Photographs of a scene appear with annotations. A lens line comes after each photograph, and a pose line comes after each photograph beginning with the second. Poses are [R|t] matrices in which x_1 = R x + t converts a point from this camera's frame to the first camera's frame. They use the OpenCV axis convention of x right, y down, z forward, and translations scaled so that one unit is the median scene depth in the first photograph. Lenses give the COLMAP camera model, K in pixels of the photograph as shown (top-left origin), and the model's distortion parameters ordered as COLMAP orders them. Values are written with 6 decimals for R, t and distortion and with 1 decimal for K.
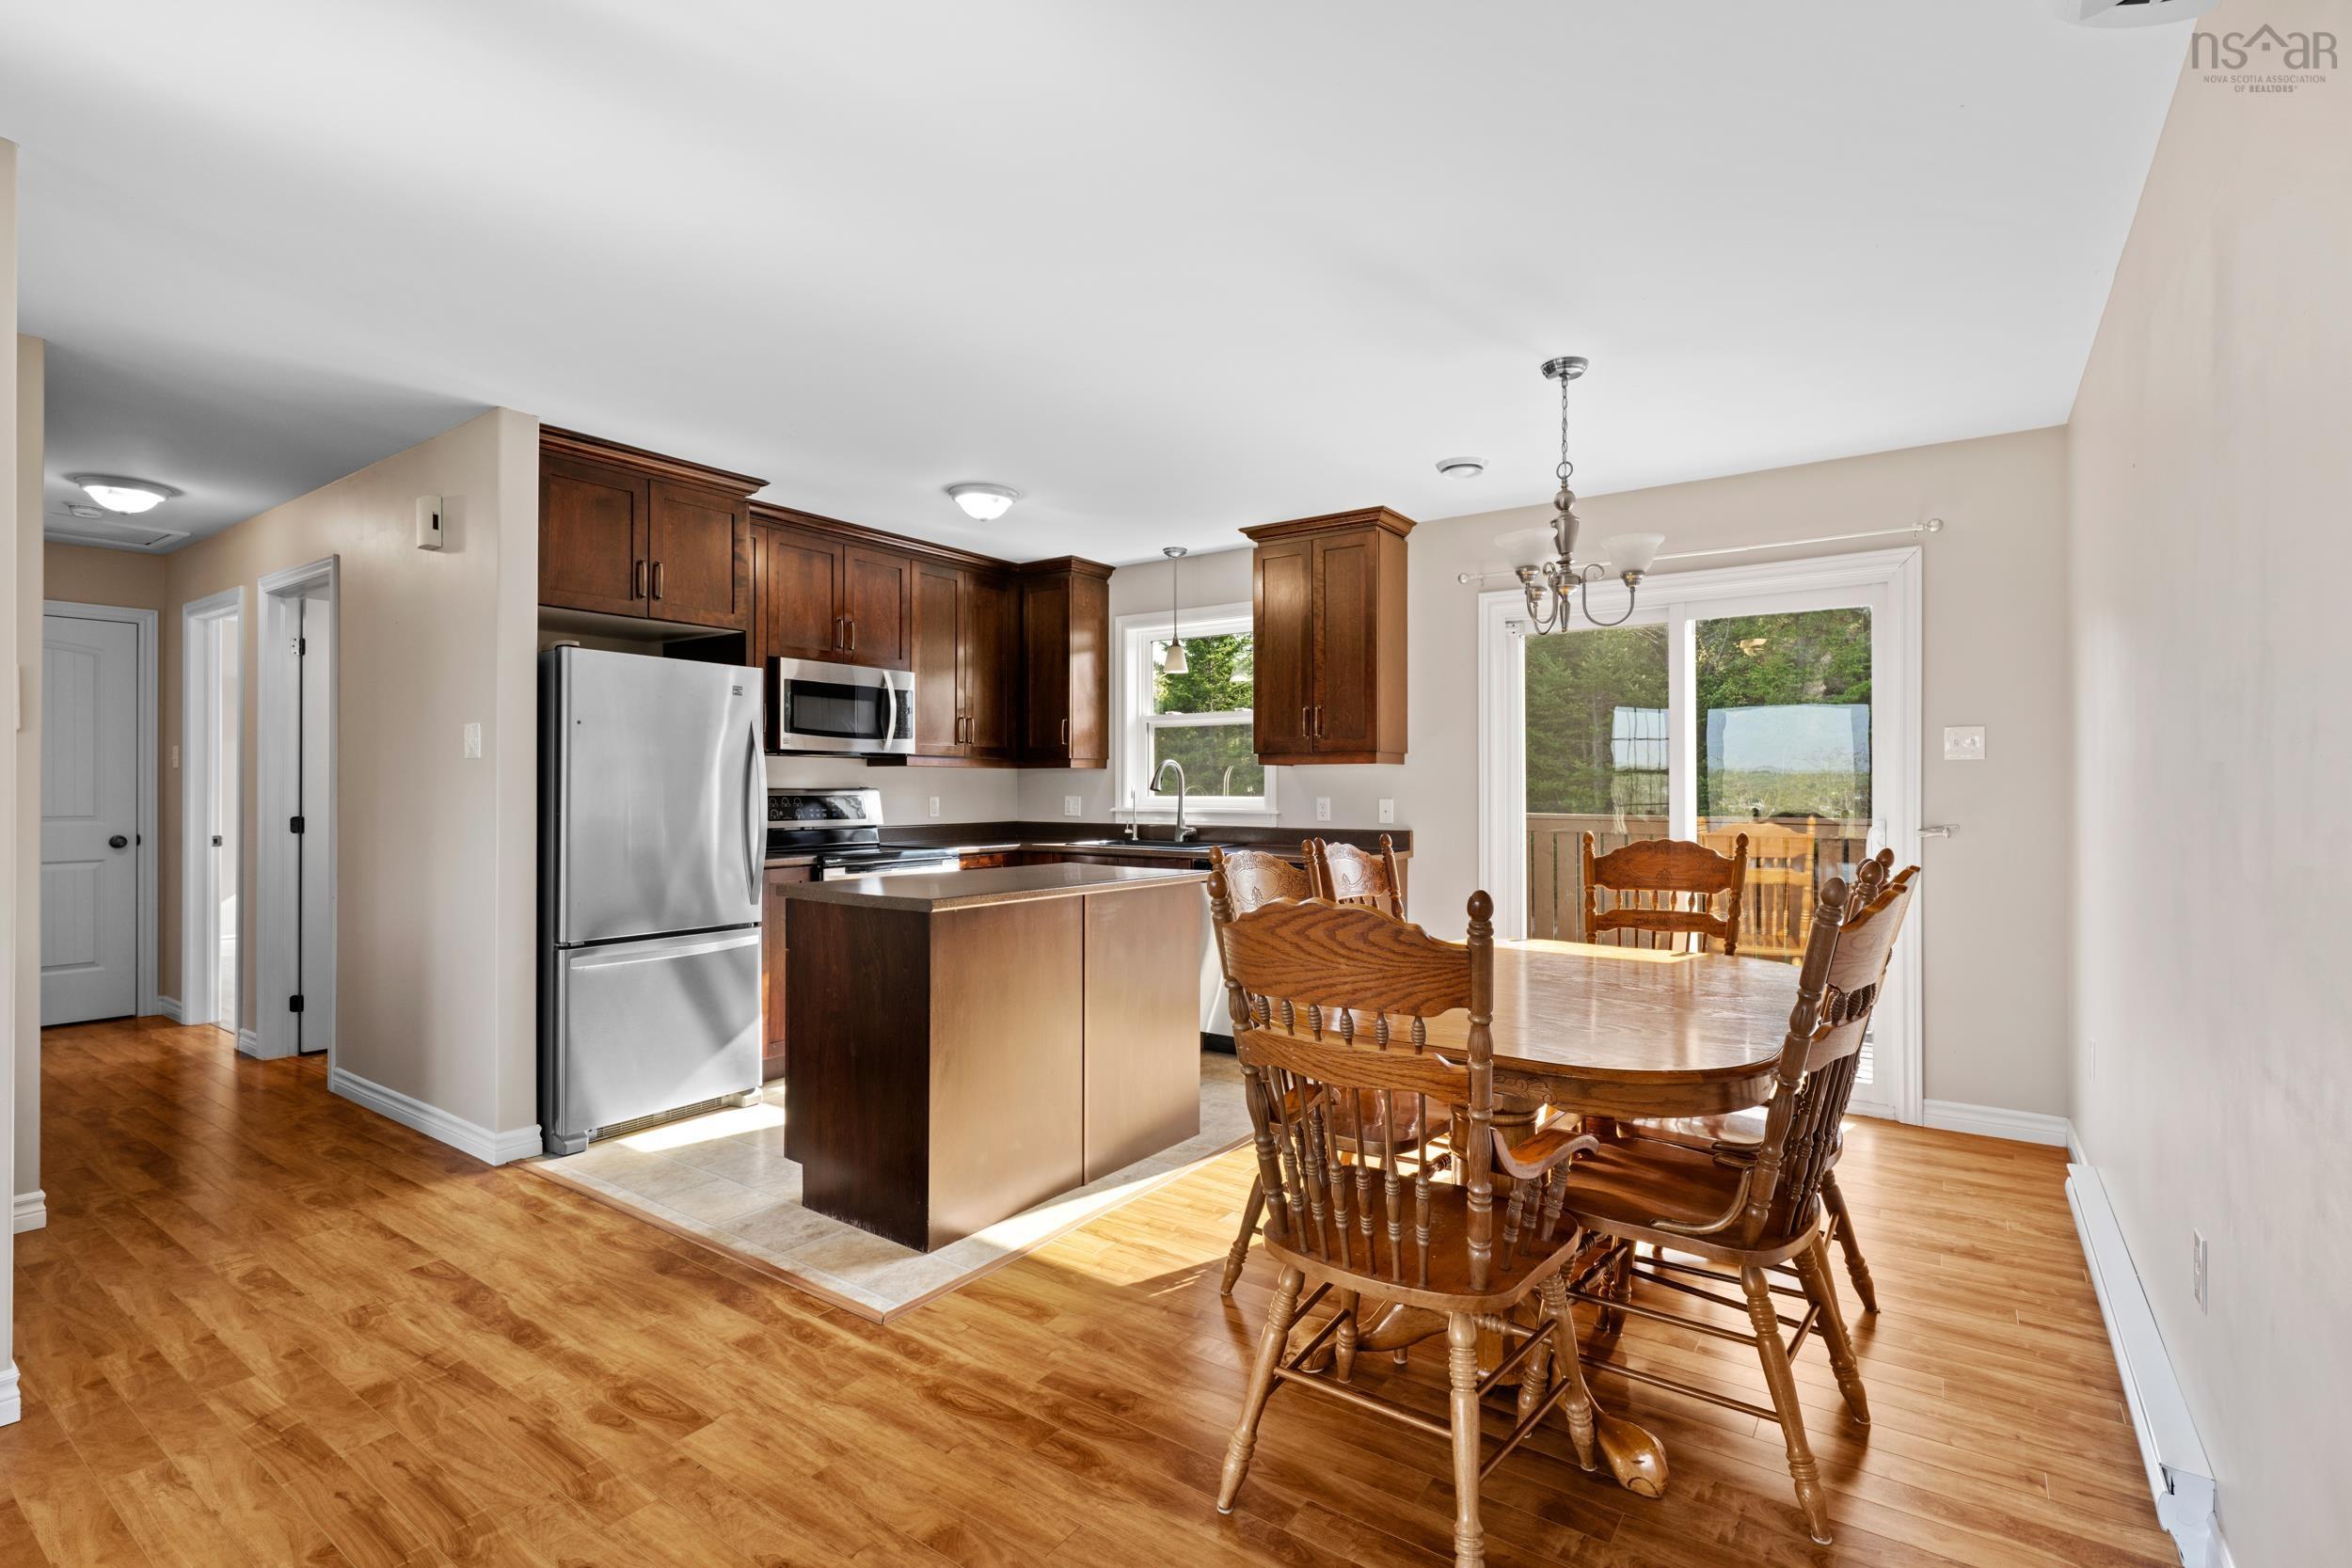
lens RADIAL K [[1074.7, 0, 1194.8], [0, 1074.7, 789.6], [0, 0, 1]] dist [0.000996, -0.001394]
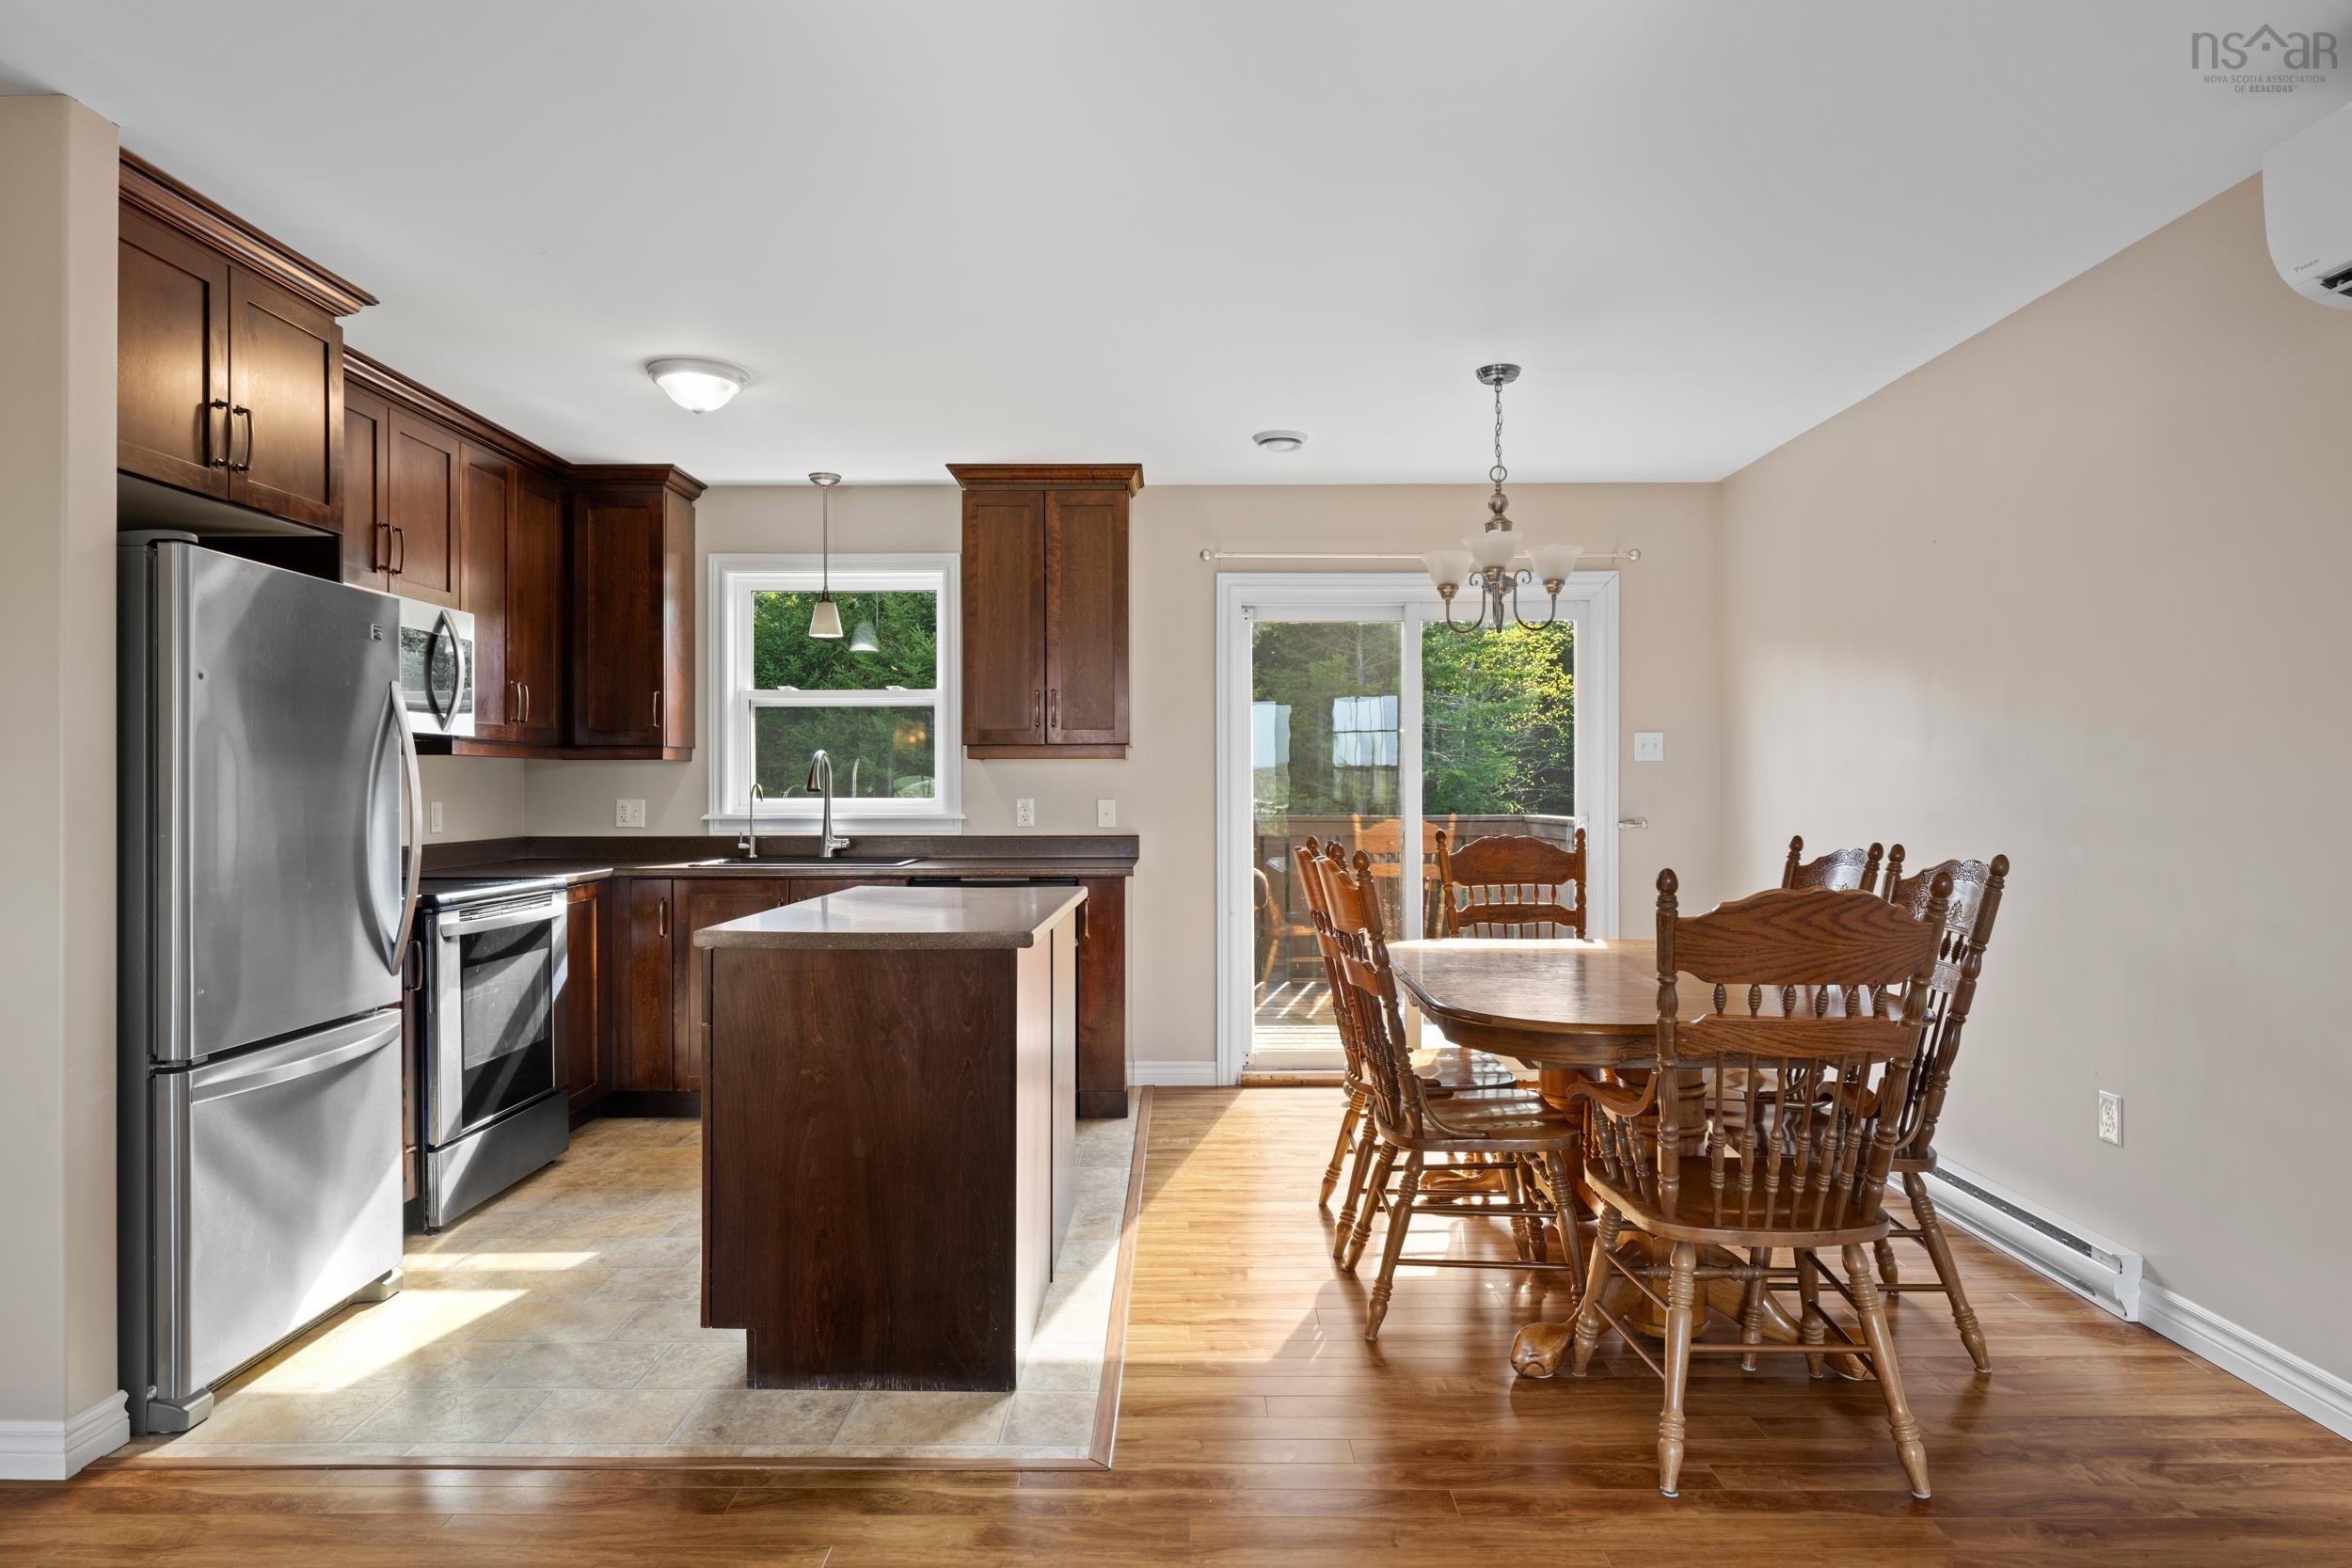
lens RADIAL K [[1342.0, 0, 1174.4], [0, 1342.0, 789.2], [0, 0, 1]] dist [-0.007463, 0.004514]
pose [[0.823023, -0.002995, 0.568000, -0.460240], [0.002720, 0.999995, 0.001331, -0.000796], [-0.568001, 0.000449, 0.823028, 0.094490]]
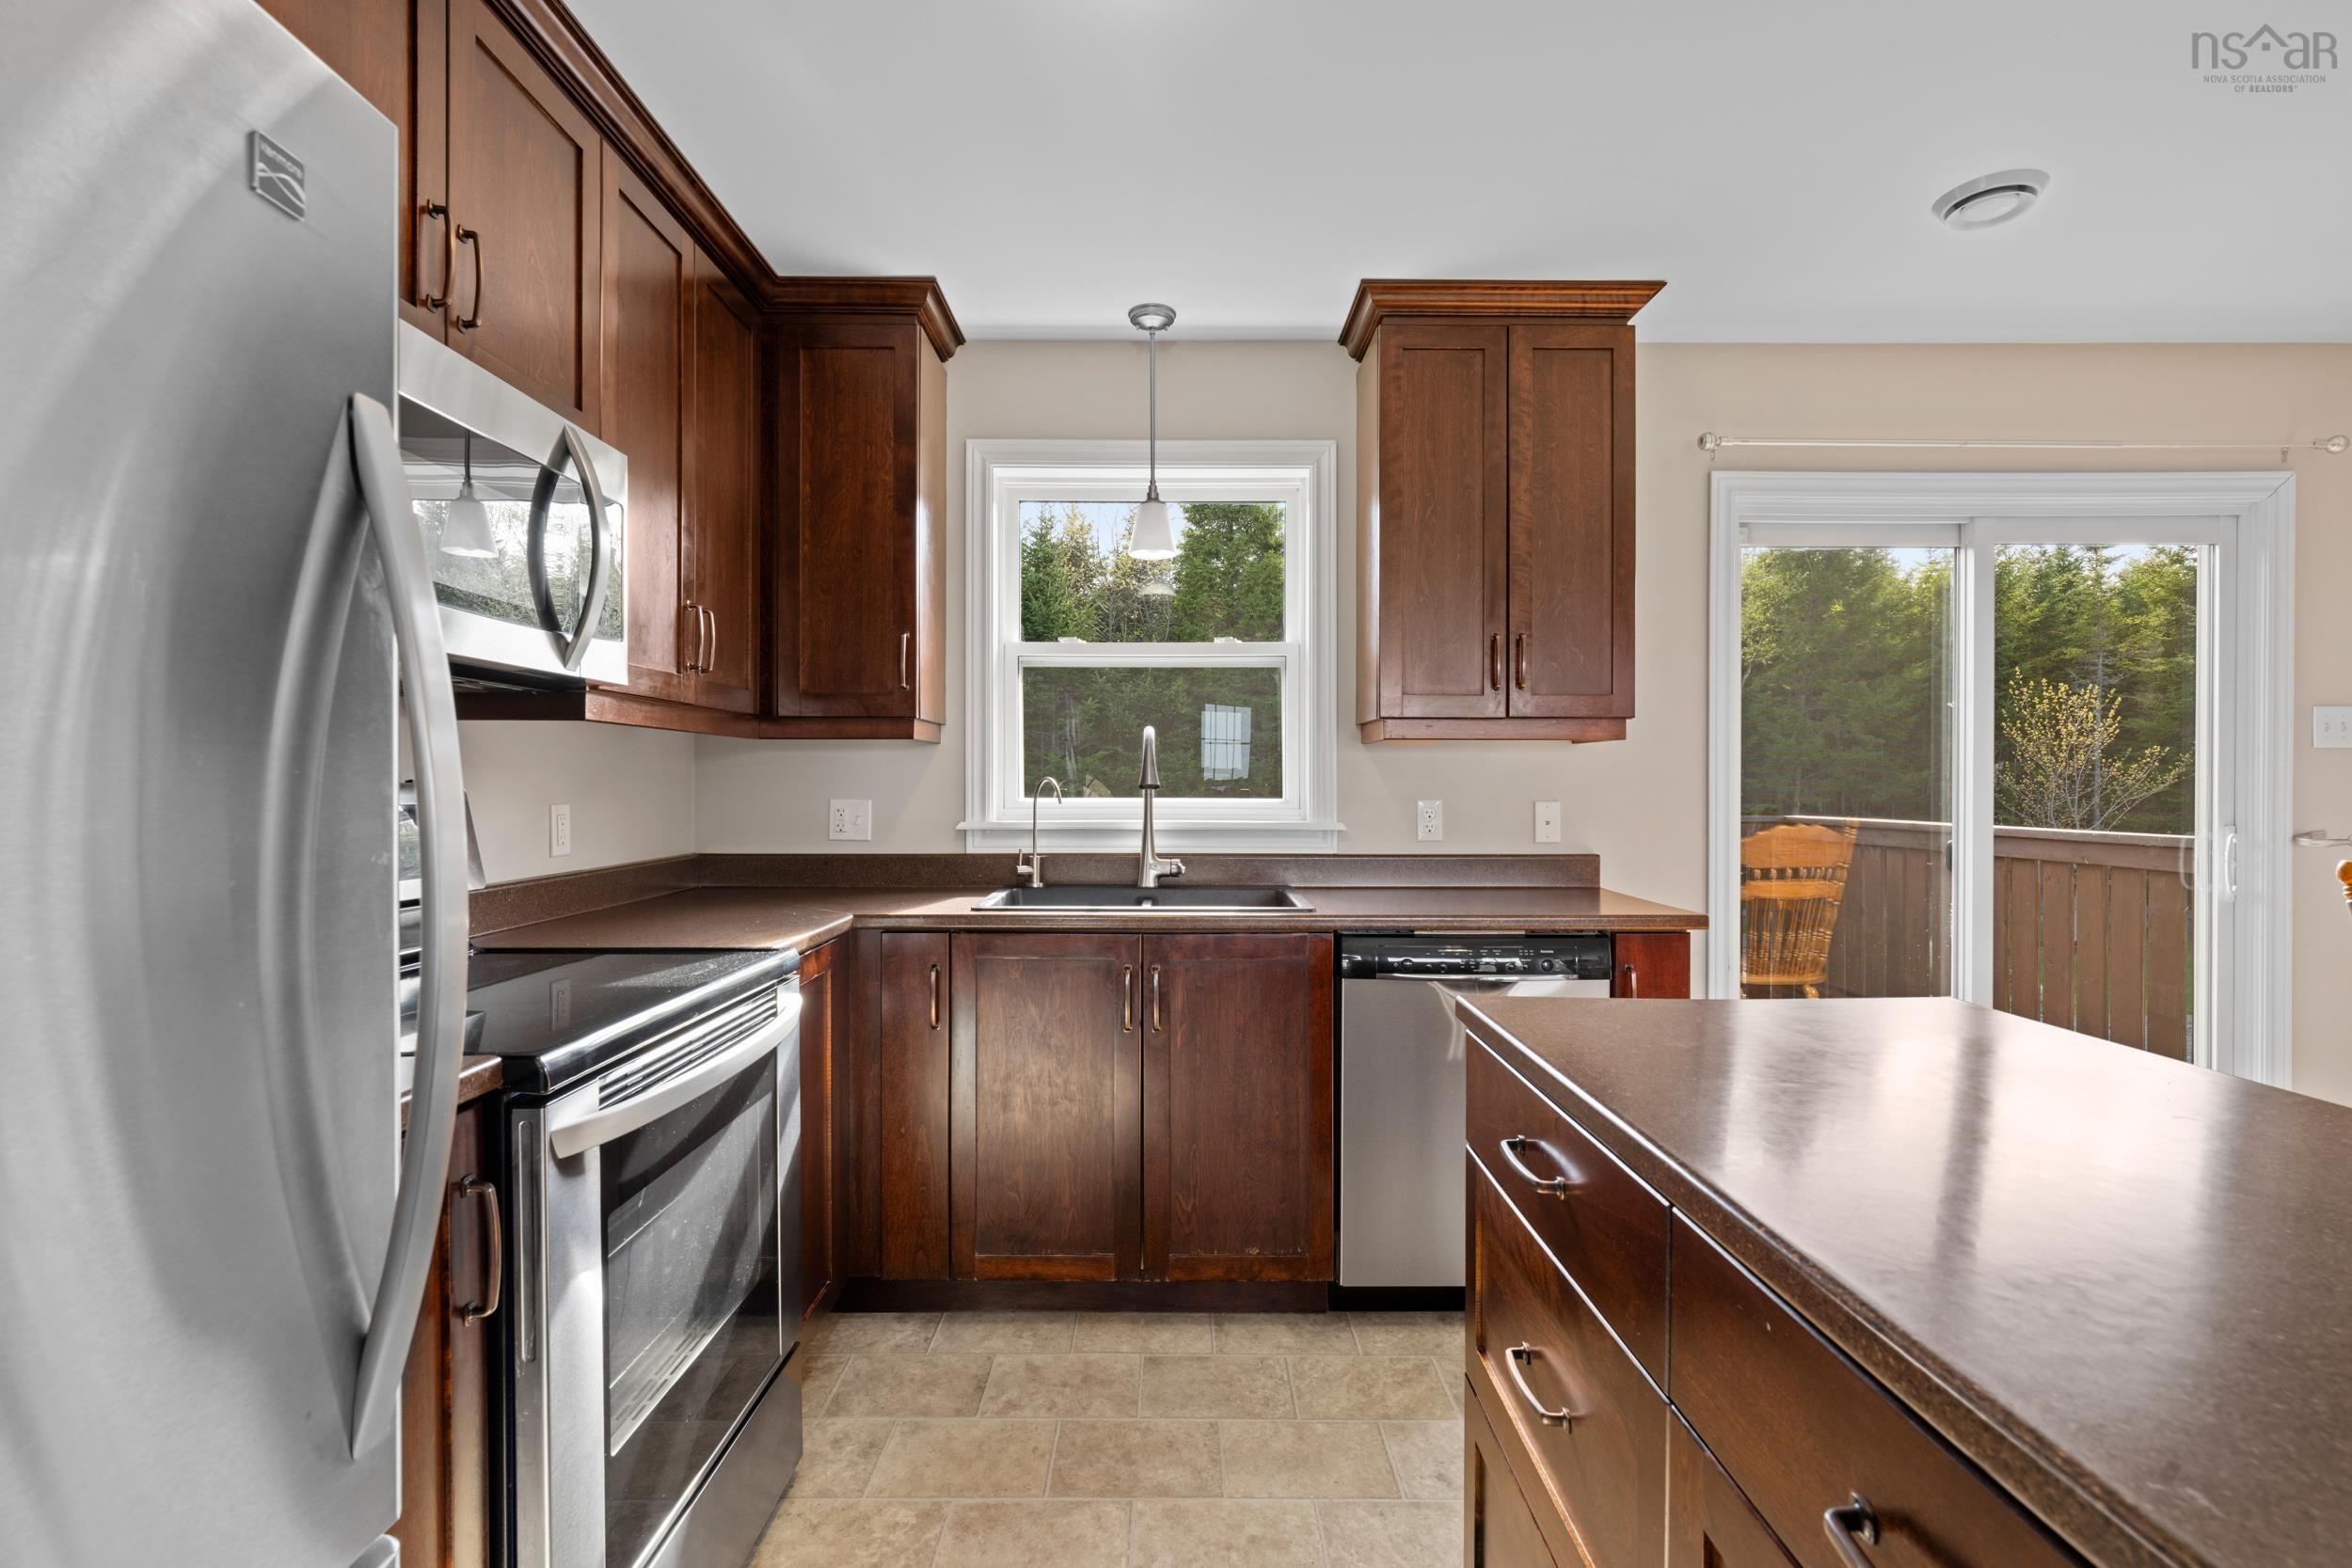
lens RADIAL K [[1074.7, 0, 1177.0], [0, 1074.7, 783.6], [0, 0, 1]] dist [0.000996, -0.001394]
pose [[0.820650, 0.000028, 0.571431, -0.386651], [-0.000551, 1.000000, 0.000741, -0.001592], [-0.571431, -0.000923, 0.820650, 0.742647]]
